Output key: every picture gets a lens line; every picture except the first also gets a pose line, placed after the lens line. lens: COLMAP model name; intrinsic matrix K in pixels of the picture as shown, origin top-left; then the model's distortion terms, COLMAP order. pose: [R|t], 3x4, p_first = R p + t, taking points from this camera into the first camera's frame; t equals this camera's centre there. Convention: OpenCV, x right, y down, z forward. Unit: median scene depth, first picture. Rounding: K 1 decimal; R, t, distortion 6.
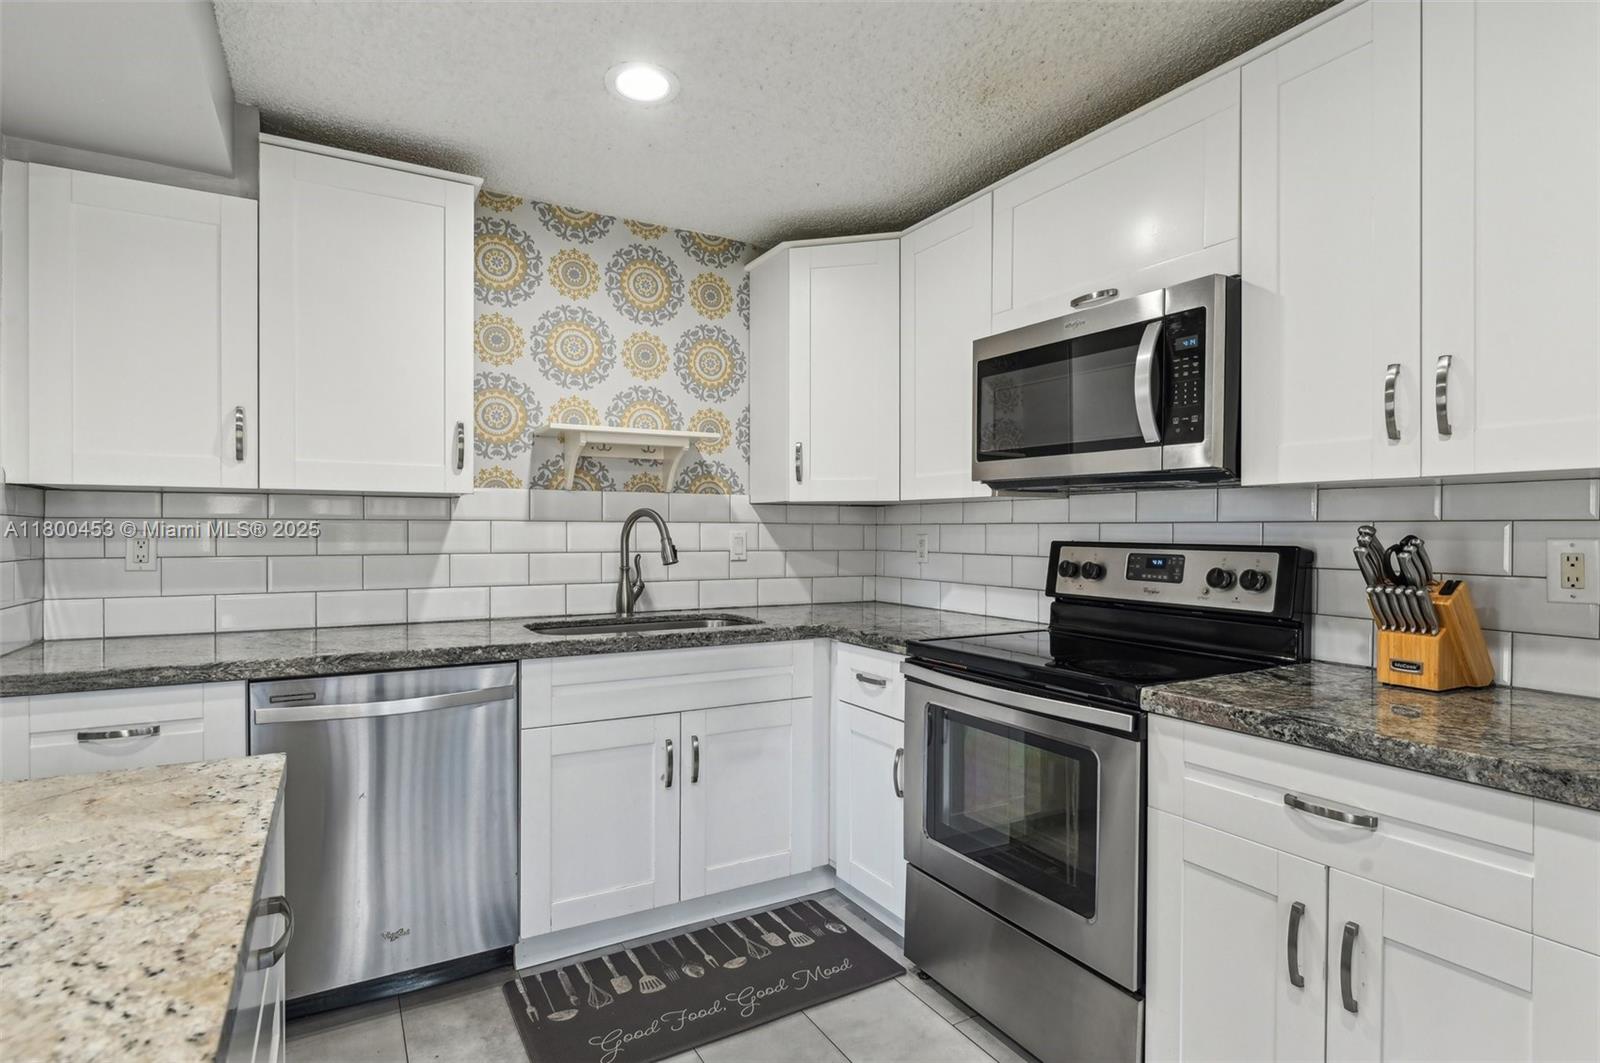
lens RADIAL K [[810.2, 0, 803.0], [0, 810.2, 536.4], [0, 0, 1]] dist [-0.002238, -0.000935]
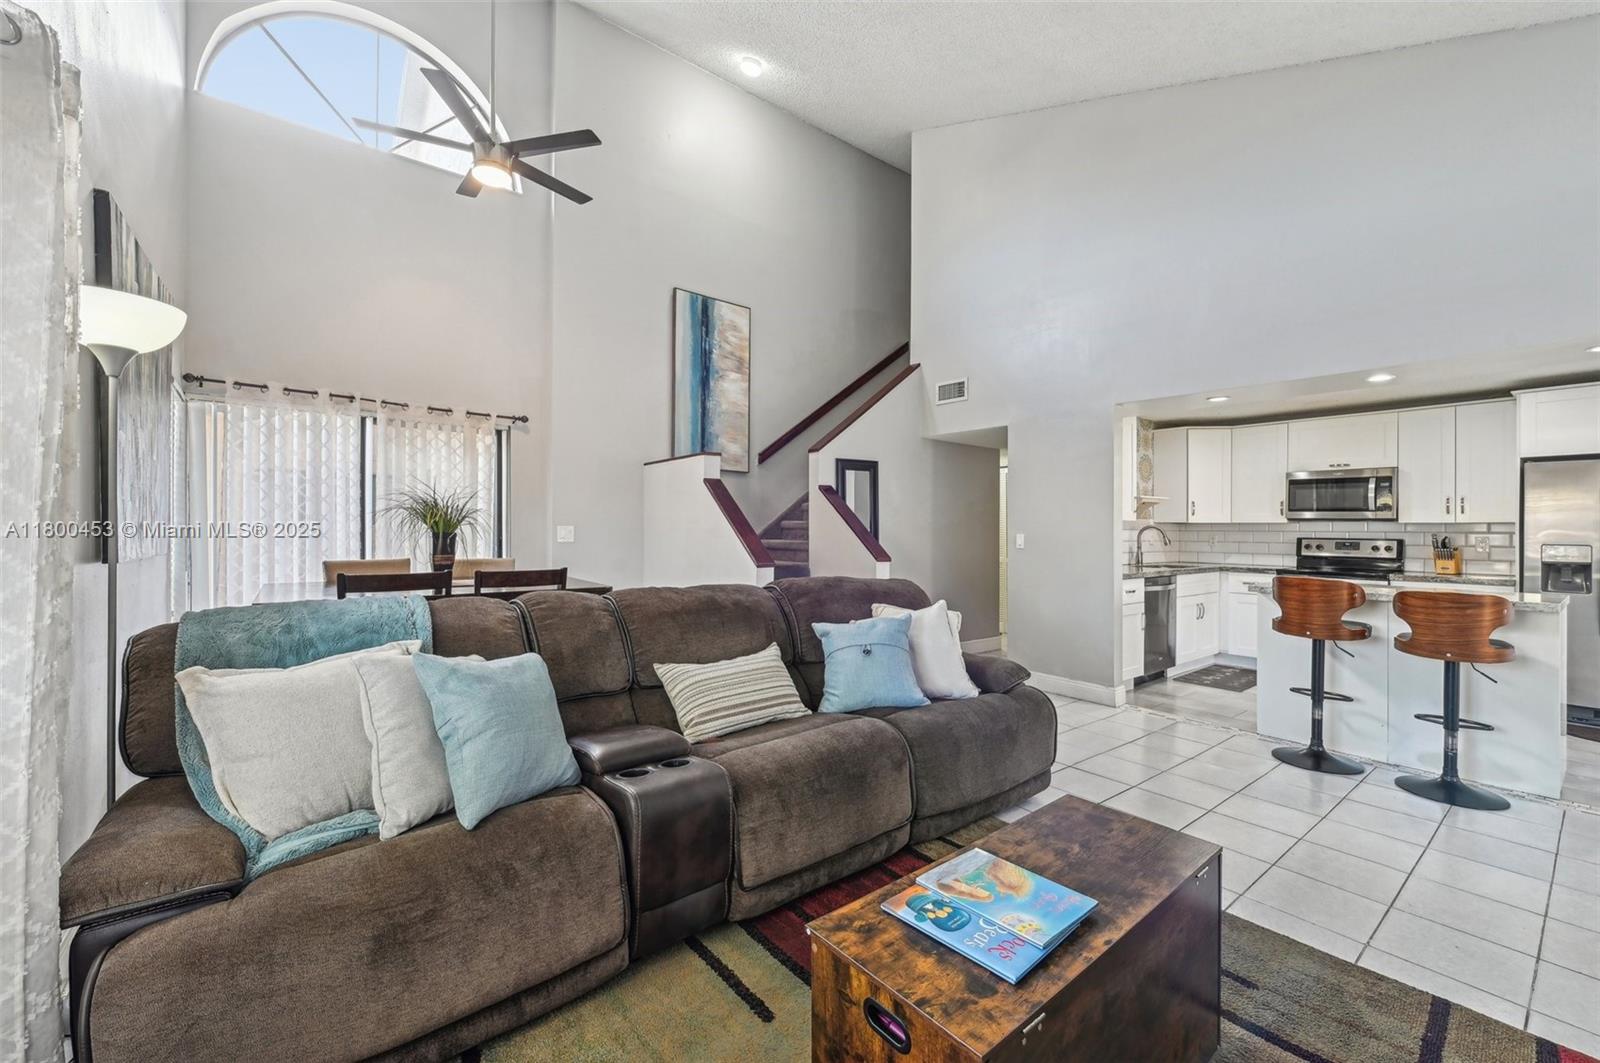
lens RADIAL K [[634.6, 0, 838.4], [0, 634.6, 527.7], [0, 0, 1]] dist [-0.001724, -0.001570]
pose [[0.987923, 0.003547, 0.154903, -1.899584], [-0.001501, 0.999910, -0.013321, 0.003183], [-0.154936, 0.012928, 0.987840, -1.145698]]
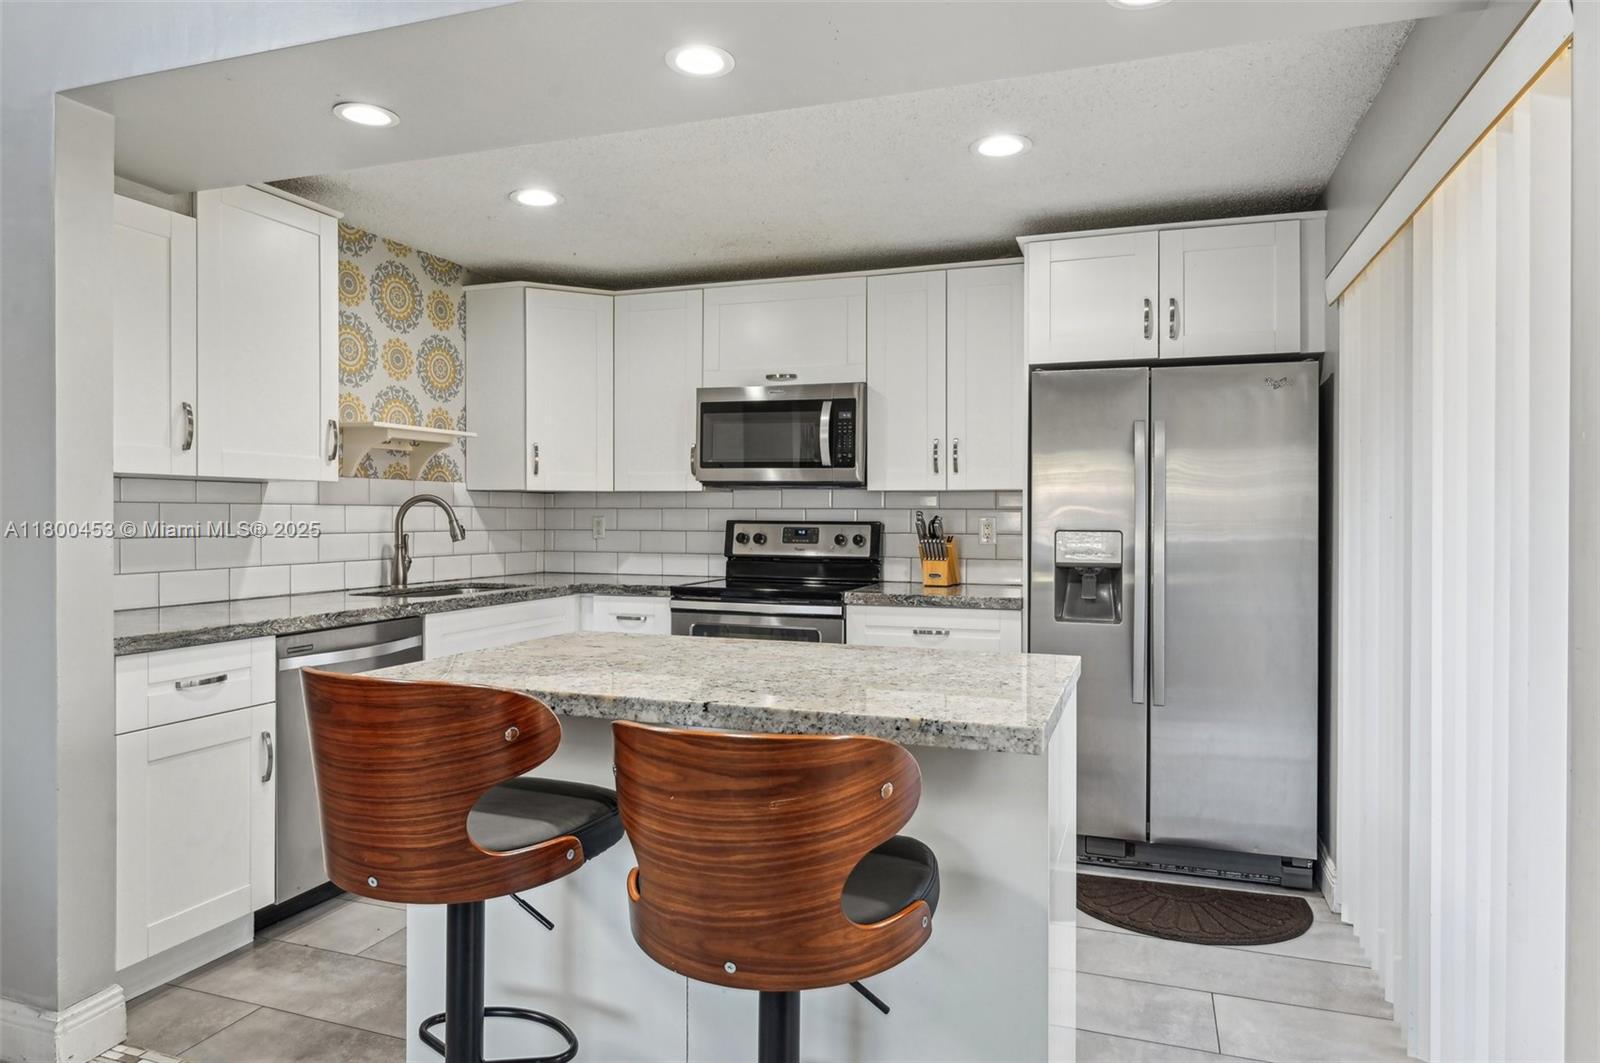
lens RADIAL K [[950.7, 0, 801.9], [0, 950.7, 516.8], [0, 0, 1]] dist [-0.001109, -0.002594]
pose [[0.765175, -0.002584, 0.643818, -0.807915], [0.005367, 0.999983, -0.002365, 0.004523], [-0.643801, 0.005265, 0.765175, -0.497930]]
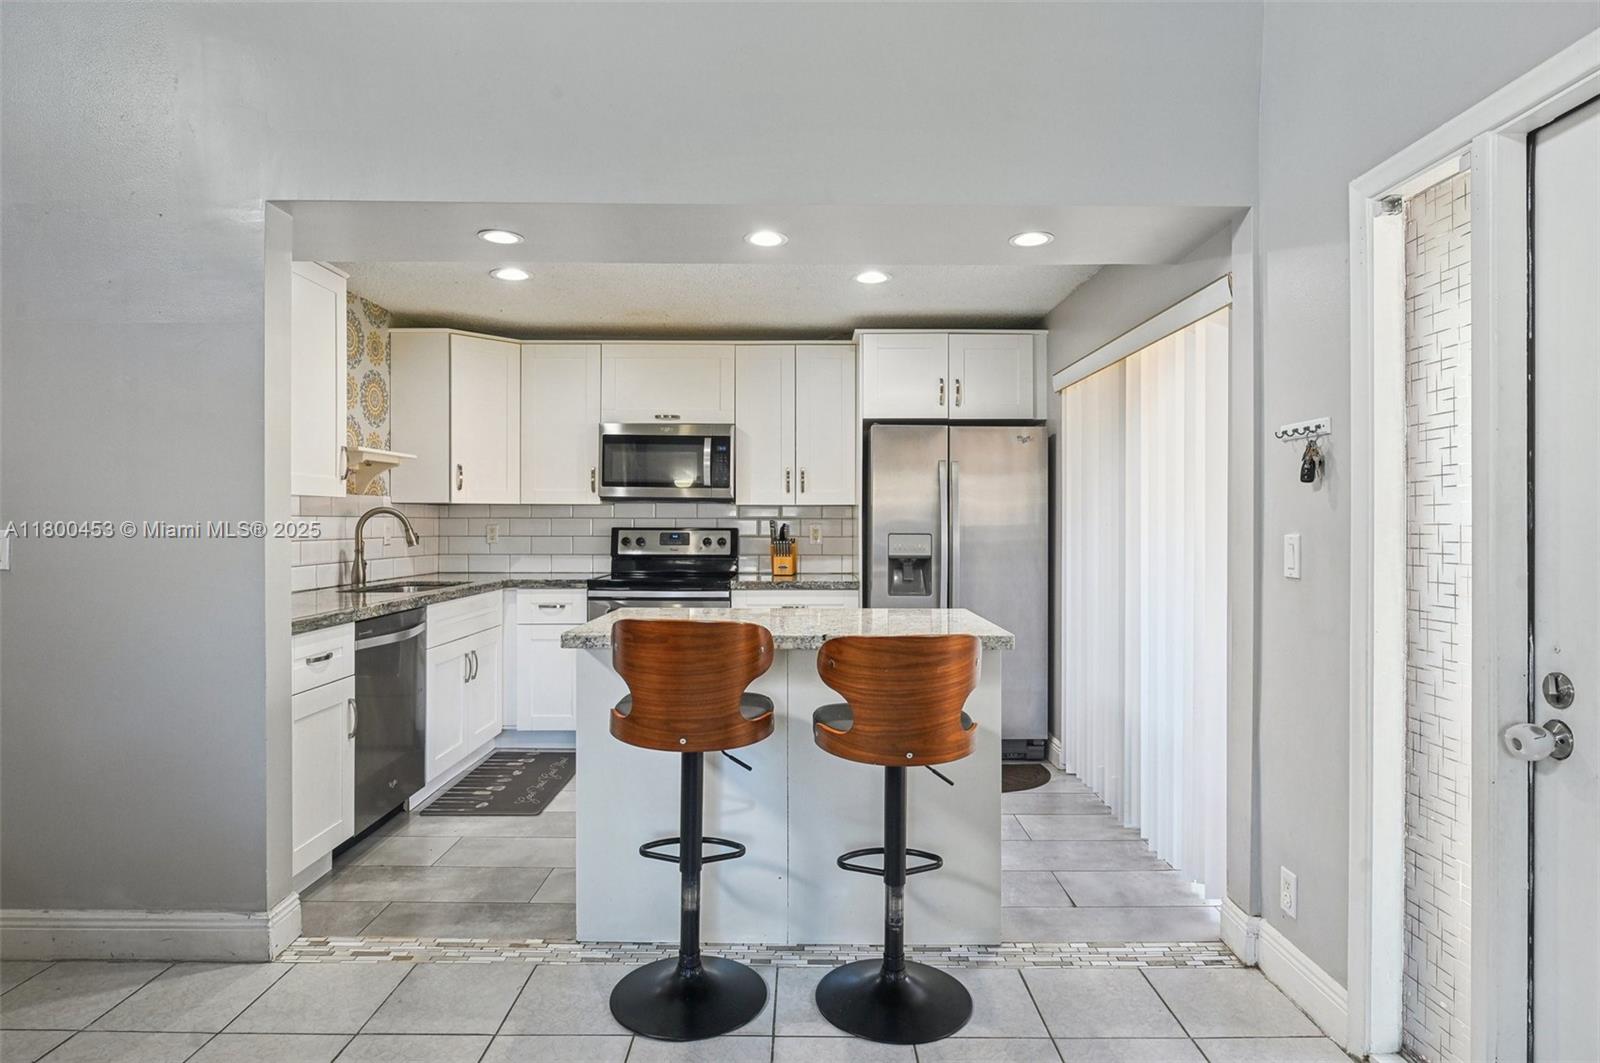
lens RADIAL K [[860.5, 0, 792.4], [0, 860.5, 518.0], [0, 0, 1]] dist [-0.006910, 0.001618]
pose [[0.519247, -0.001026, 0.854624, -1.330155], [0.008663, 0.999954, -0.004064, -0.004905], [-0.854580, 0.009514, 0.519232, -0.455935]]
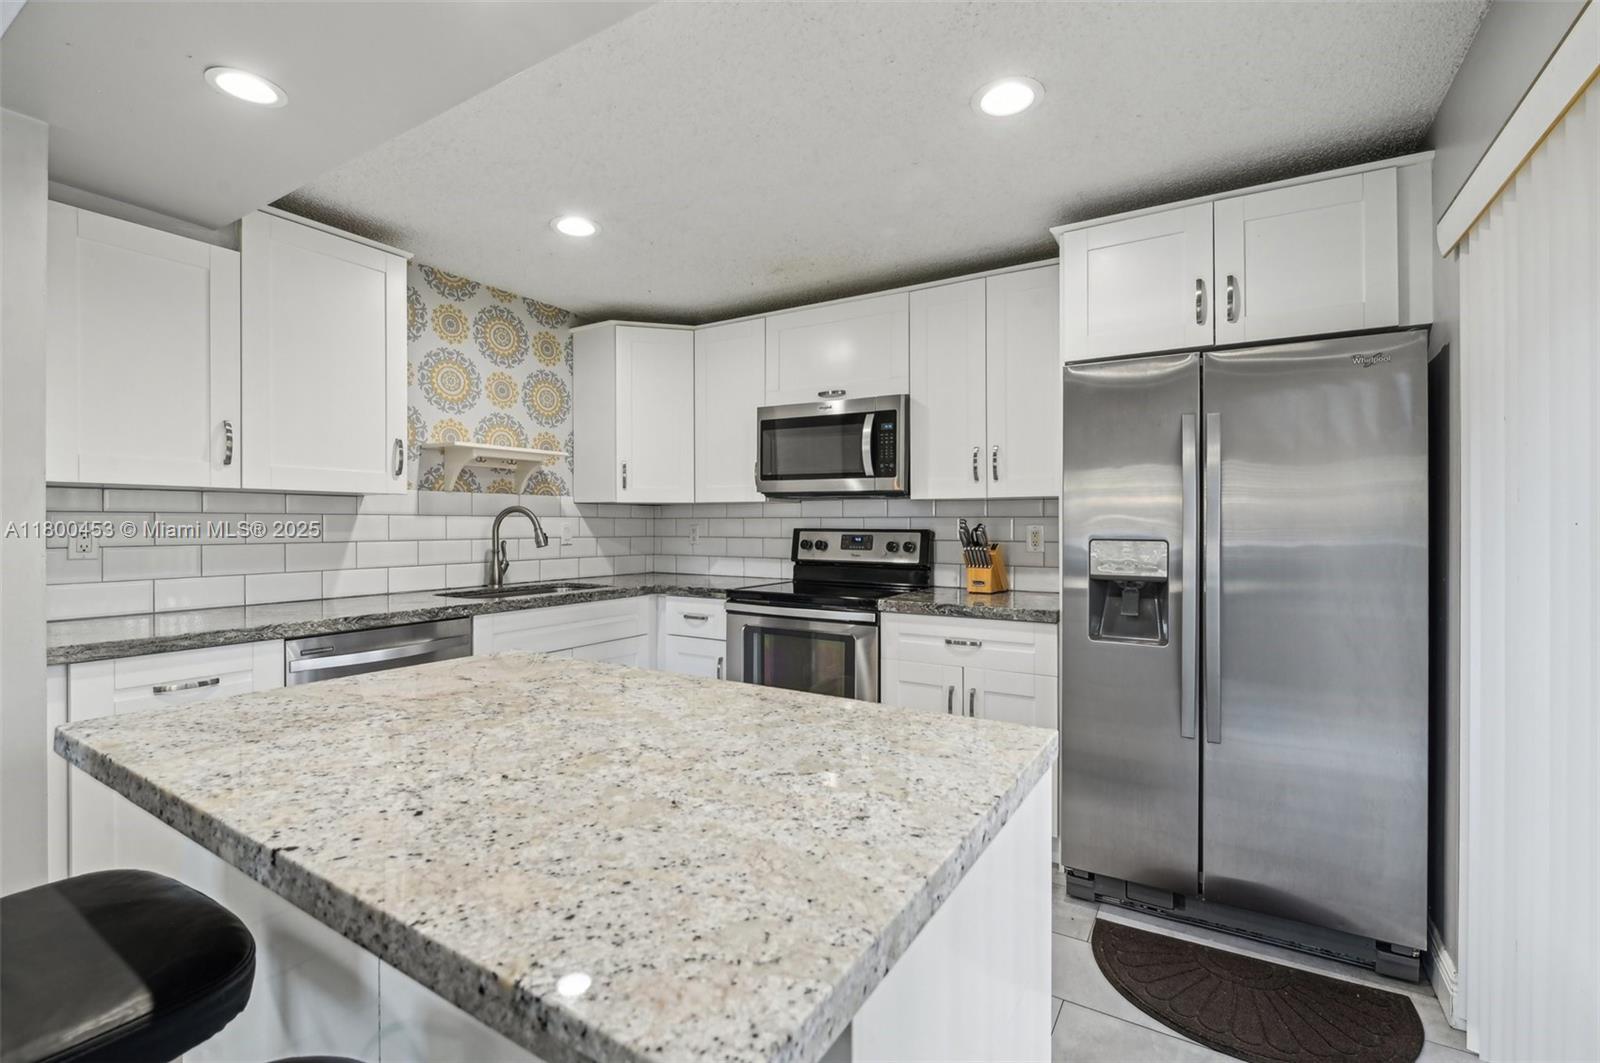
lens RADIAL K [[692.0, 0, 808.6], [0, 692.0, 523.6], [0, 0, 1]] dist [-0.002321, -0.000118]
pose [[0.877687, -0.002786, 0.479226, -0.387674], [0.006396, 0.999962, -0.005901, 0.005182], [-0.479192, 0.008245, 0.877672, -0.296415]]
